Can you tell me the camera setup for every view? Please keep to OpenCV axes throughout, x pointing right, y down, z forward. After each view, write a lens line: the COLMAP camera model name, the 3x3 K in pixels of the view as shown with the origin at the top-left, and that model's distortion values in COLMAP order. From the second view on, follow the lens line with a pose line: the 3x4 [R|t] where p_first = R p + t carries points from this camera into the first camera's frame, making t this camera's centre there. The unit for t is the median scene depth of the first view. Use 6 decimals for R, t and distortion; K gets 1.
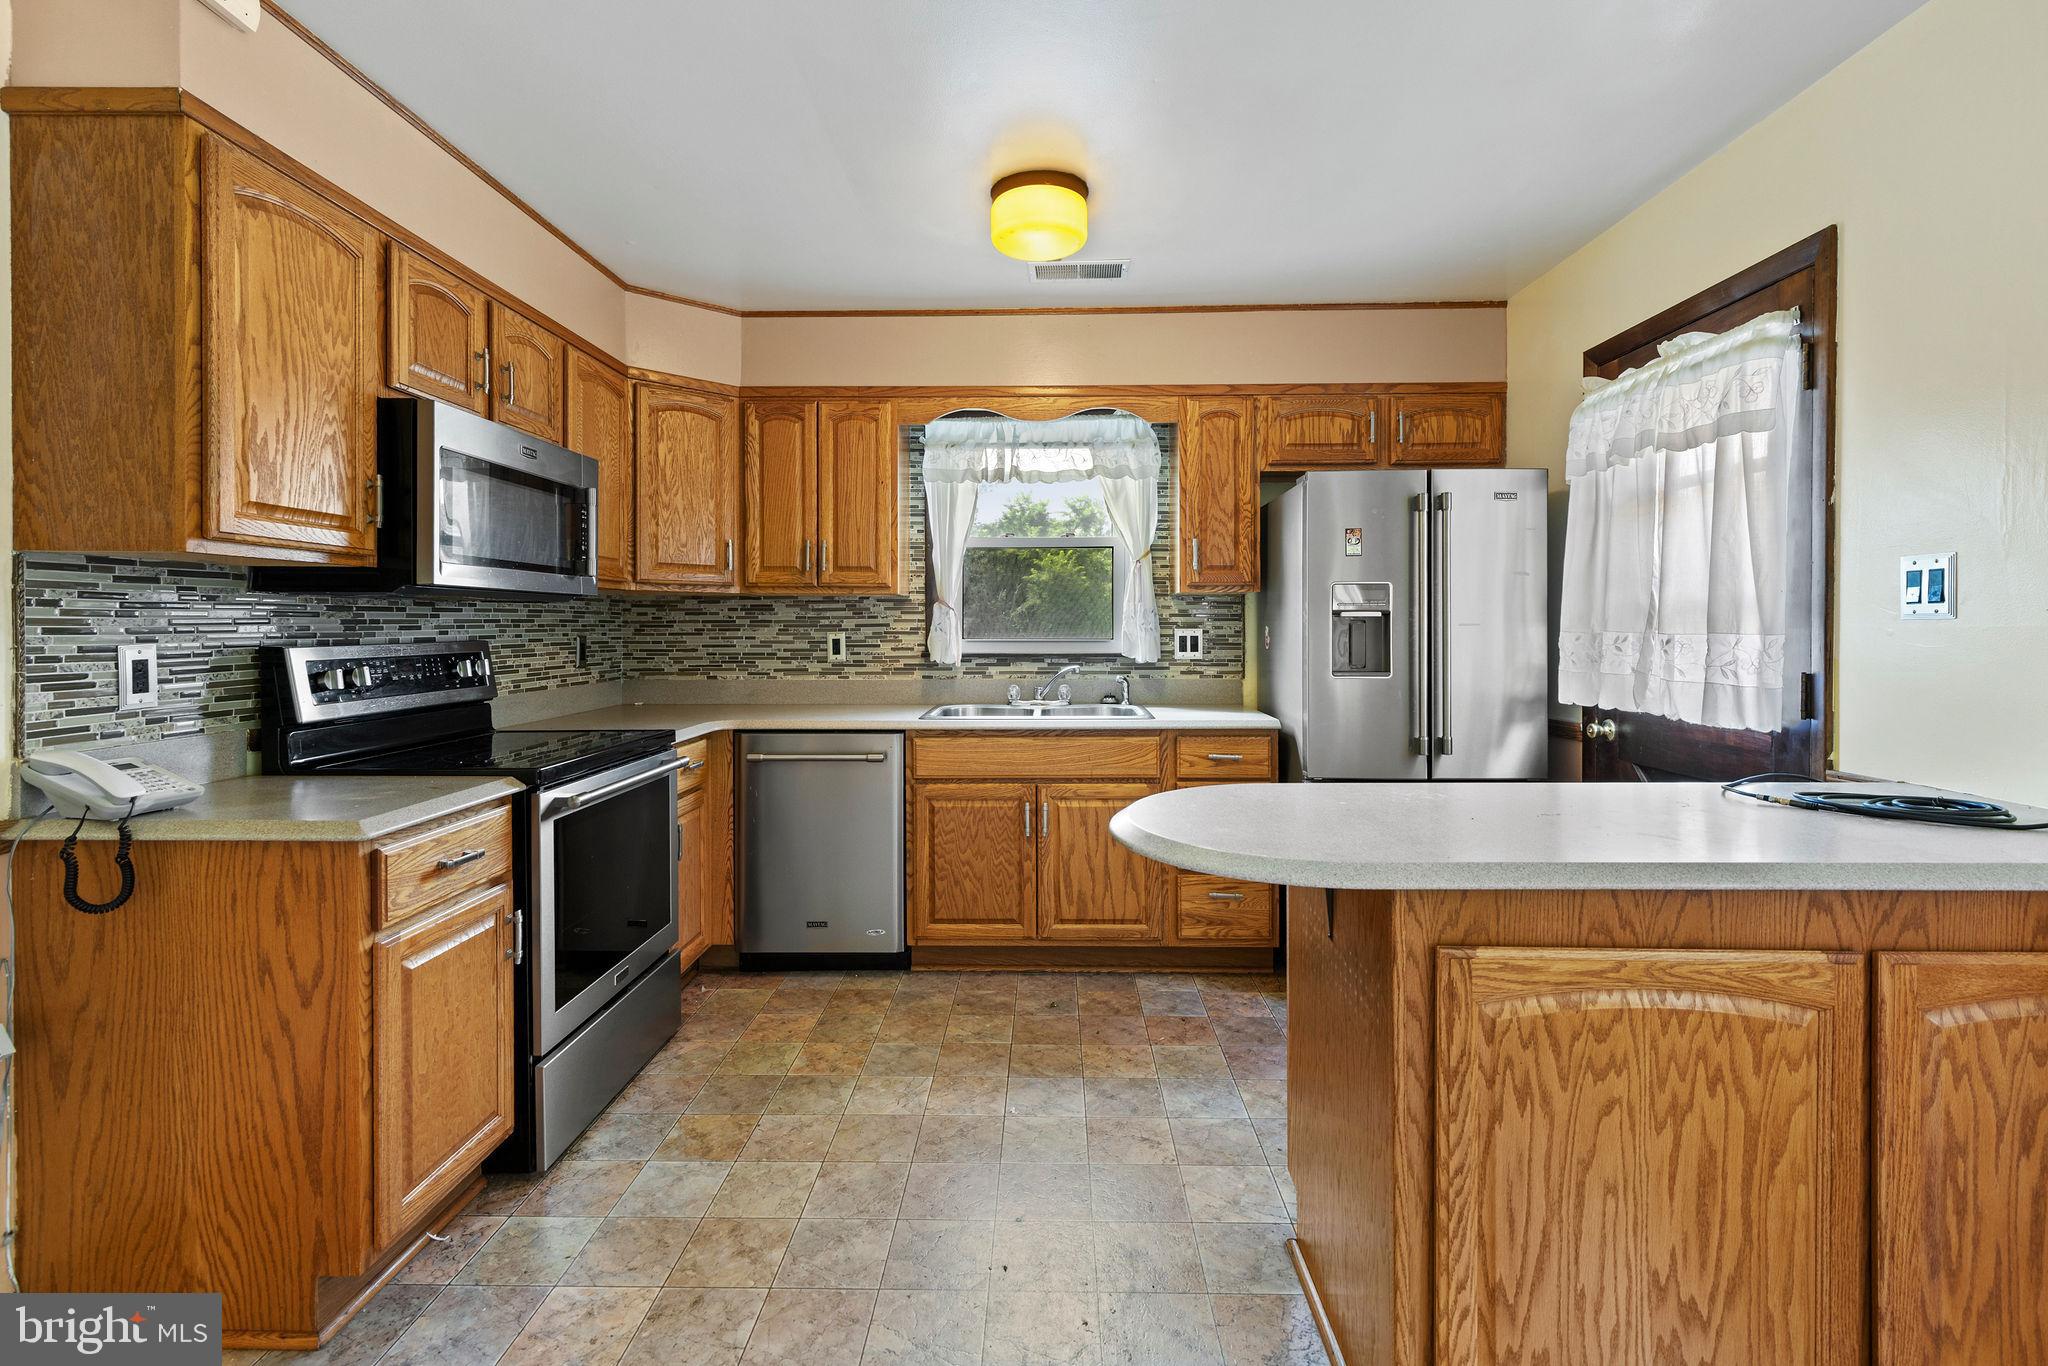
lens RADIAL K [[934.0, 0, 1027.4], [0, 934.0, 639.9], [0, 0, 1]] dist [0.008621, -0.001129]
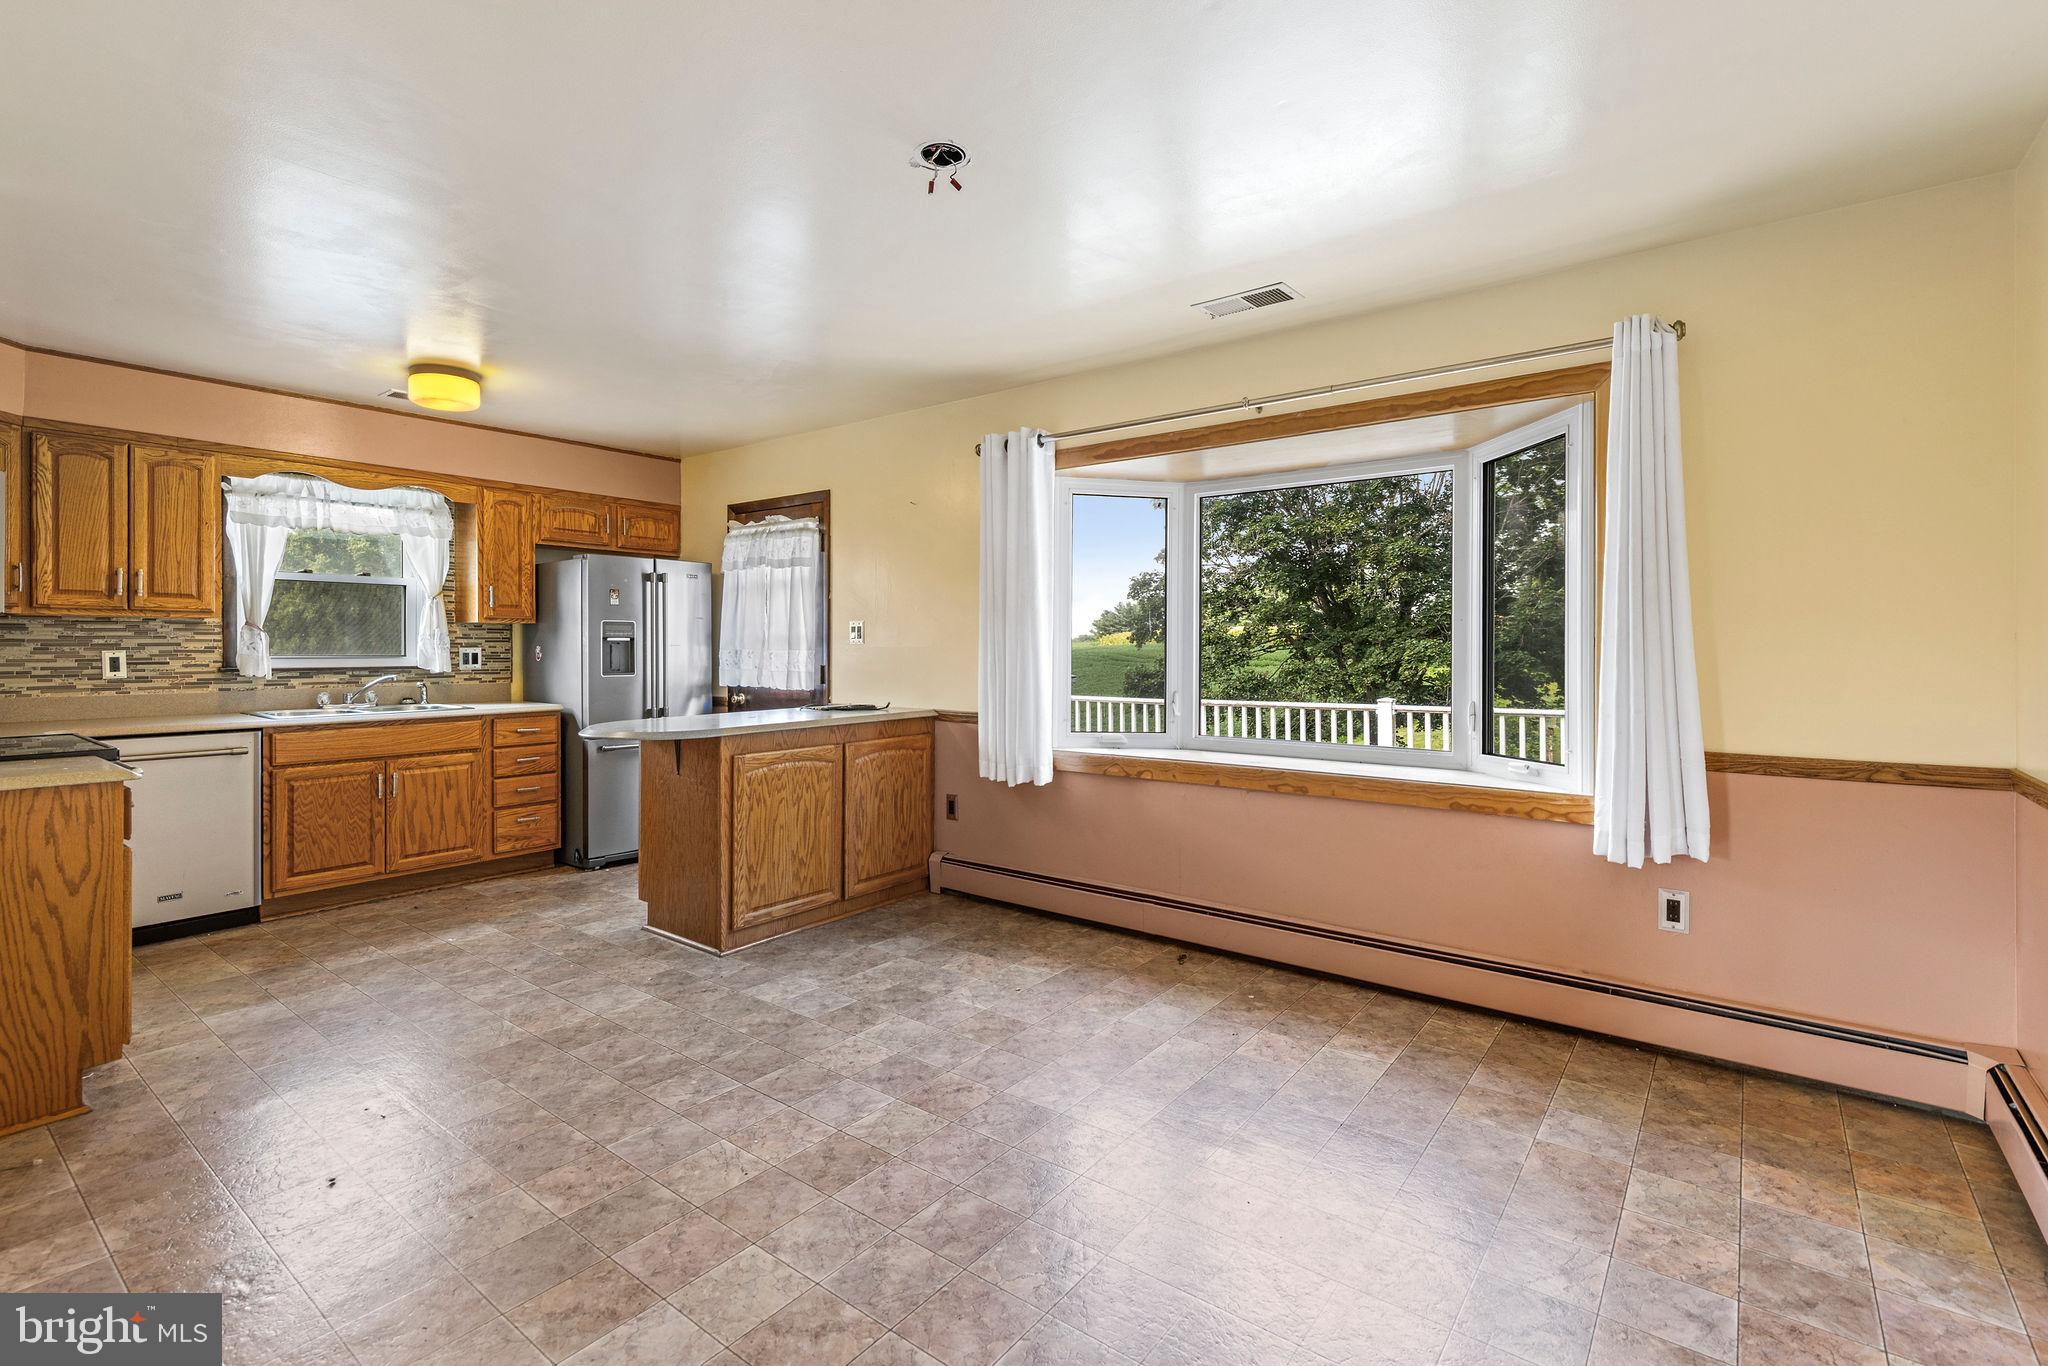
lens RADIAL K [[934.0, 0, 1027.4], [0, 934.0, 639.9], [0, 0, 1]] dist [0.008621, -0.001129]
pose [[0.592887, 0.006569, 0.805259, -0.544204], [0.009491, 0.999840, -0.015144, 0.006586], [-0.805230, 0.016621, 0.592730, -0.586333]]
